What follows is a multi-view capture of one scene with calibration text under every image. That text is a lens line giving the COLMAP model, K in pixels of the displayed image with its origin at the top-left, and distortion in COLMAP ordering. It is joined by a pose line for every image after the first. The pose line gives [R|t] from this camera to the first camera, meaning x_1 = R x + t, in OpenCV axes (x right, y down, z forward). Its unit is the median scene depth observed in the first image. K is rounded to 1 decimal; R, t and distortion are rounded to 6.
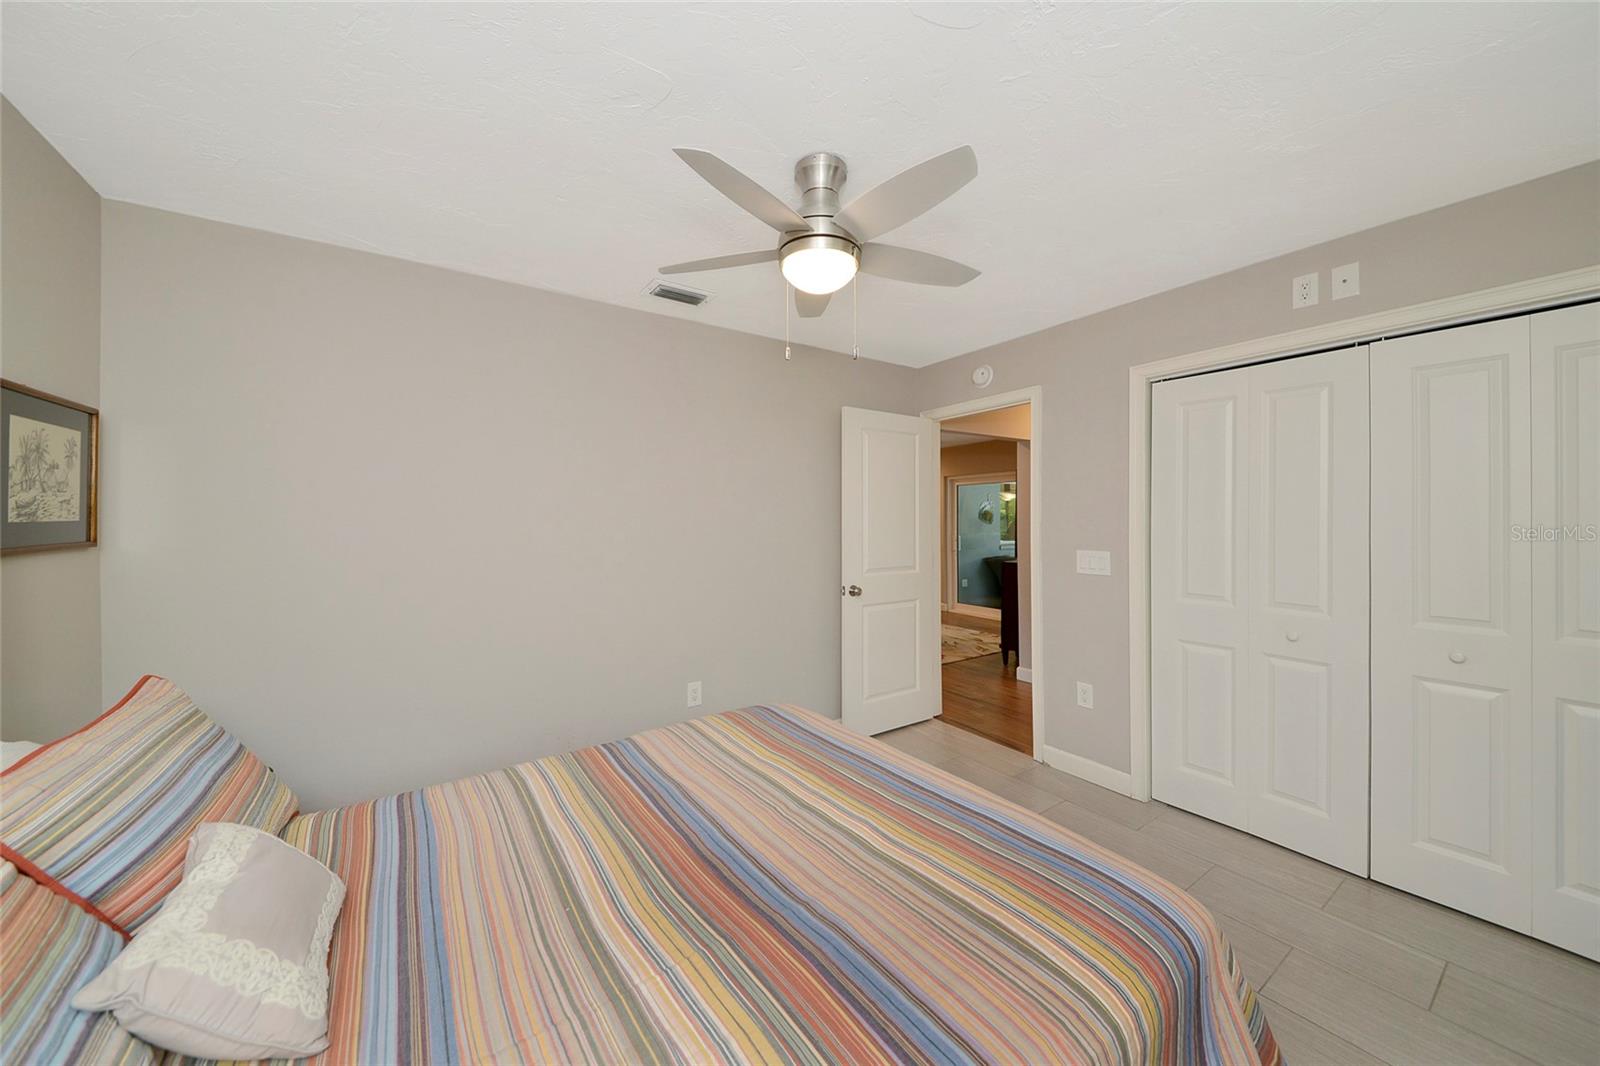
lens RADIAL K [[564.7, 0, 805.8], [0, 564.7, 525.7], [0, 0, 1]] dist [0.000711, -0.003145]
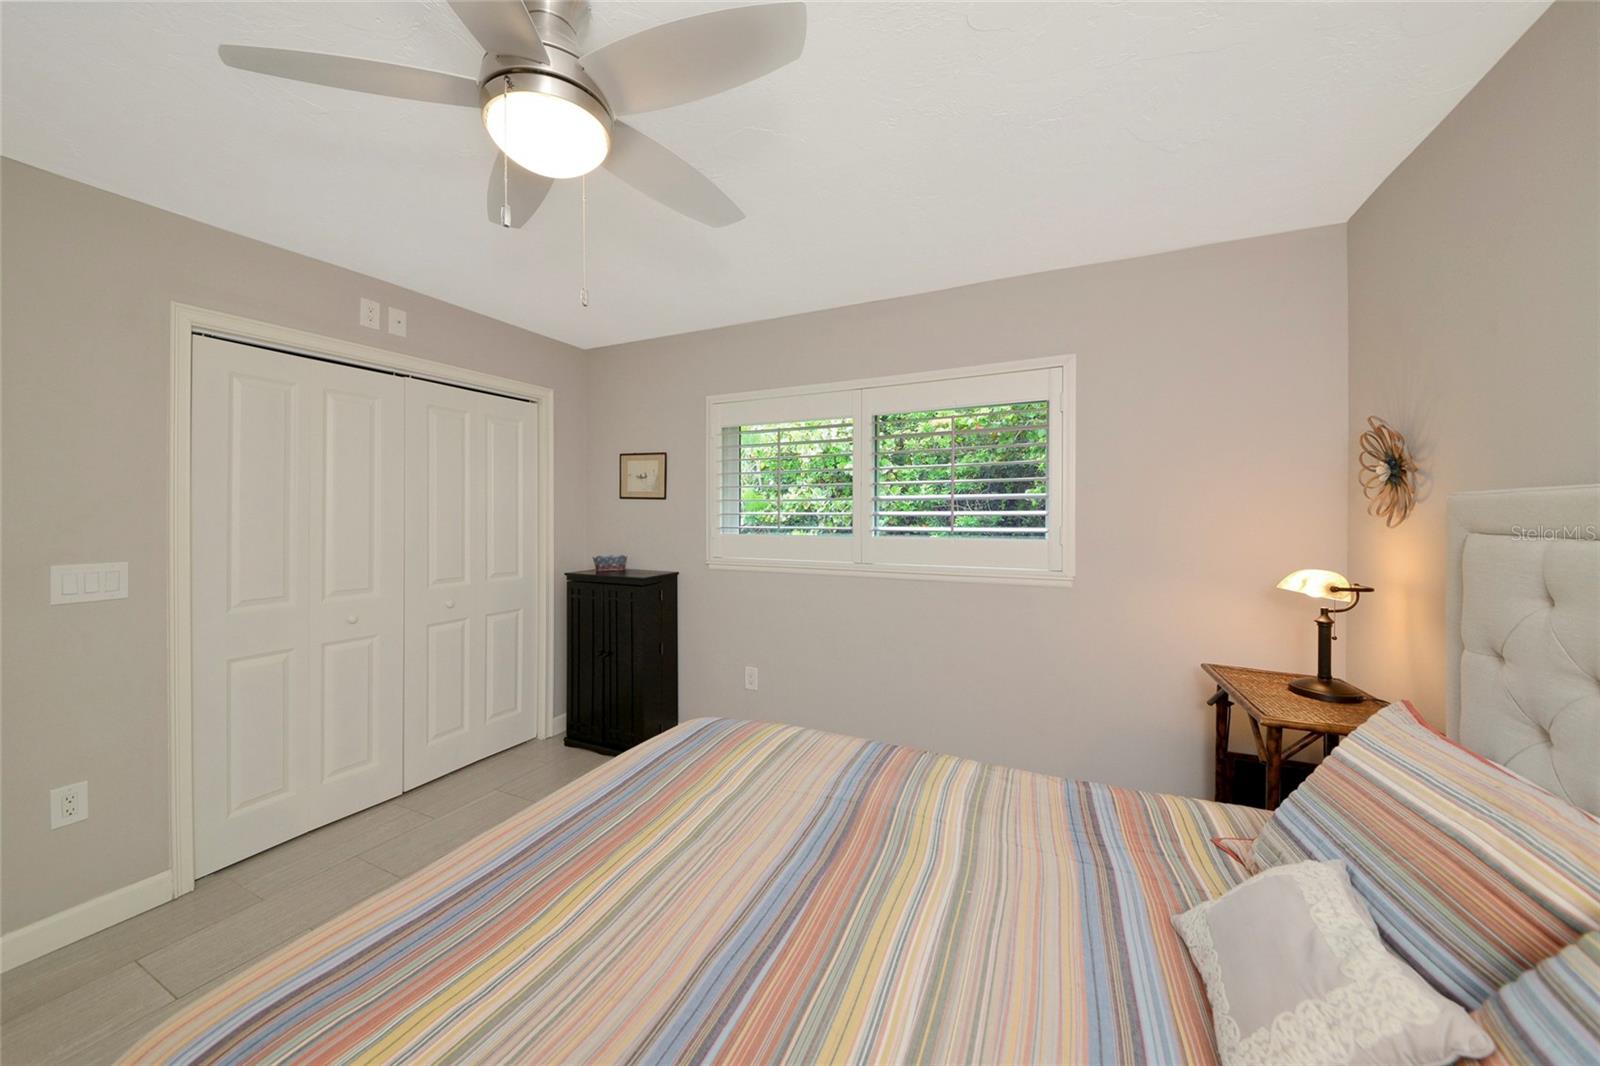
lens RADIAL K [[564.7, 0, 788.4], [0, 564.7, 516.2], [0, 0, 1]] dist [0.000711, -0.003145]
pose [[-0.487600, -0.004273, 0.873057, -0.881896], [0.012049, 0.999860, 0.011623, -0.012481], [-0.872984, 0.016187, -0.487480, 1.356680]]
